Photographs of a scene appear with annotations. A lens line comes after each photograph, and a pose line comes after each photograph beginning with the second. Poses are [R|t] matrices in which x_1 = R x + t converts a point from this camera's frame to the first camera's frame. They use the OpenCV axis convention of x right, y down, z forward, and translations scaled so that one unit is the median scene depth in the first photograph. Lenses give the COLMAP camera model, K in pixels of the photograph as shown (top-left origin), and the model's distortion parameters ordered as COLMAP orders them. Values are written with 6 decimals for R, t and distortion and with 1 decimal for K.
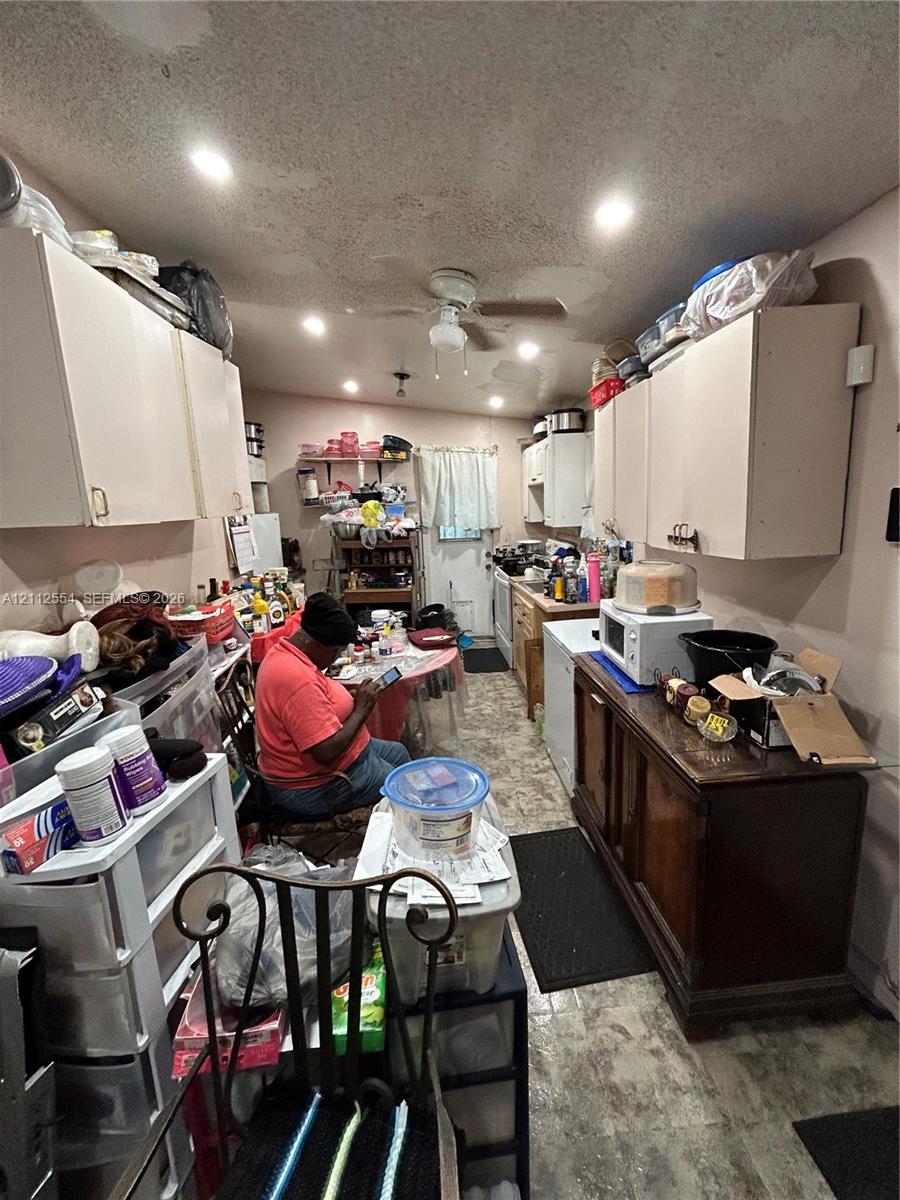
lens RADIAL K [[486.3, 0, 451.5], [0, 486.3, 594.2], [0, 0, 1]] dist [-0.000791, 0.000997]
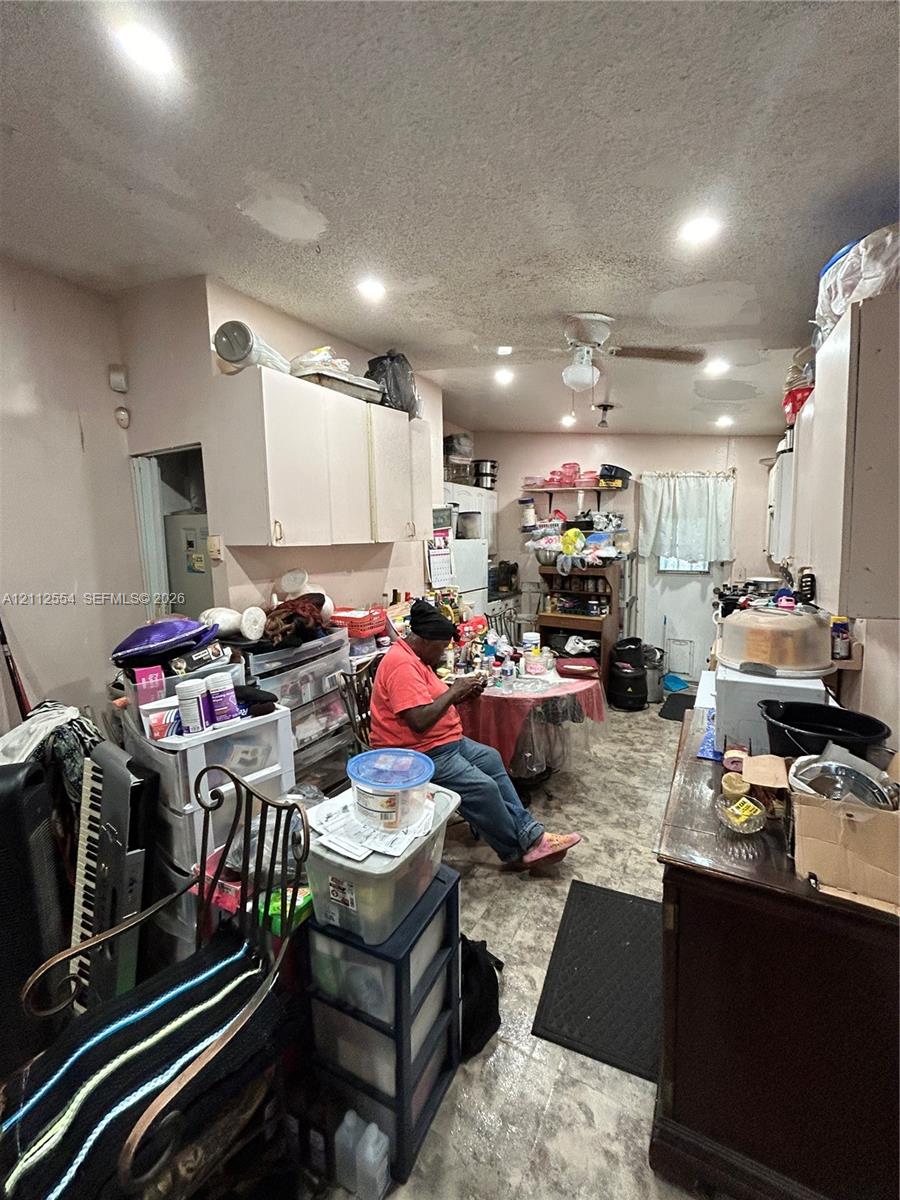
lens RADIAL K [[486.3, 0, 452.8], [0, 486.3, 594.0], [0, 0, 1]] dist [-0.000791, 0.000997]
pose [[0.839587, 0.085144, -0.536512, 0.272157], [-0.111967, 0.993557, -0.017541, -0.013326], [0.531562, 0.074799, 0.843711, 0.011554]]
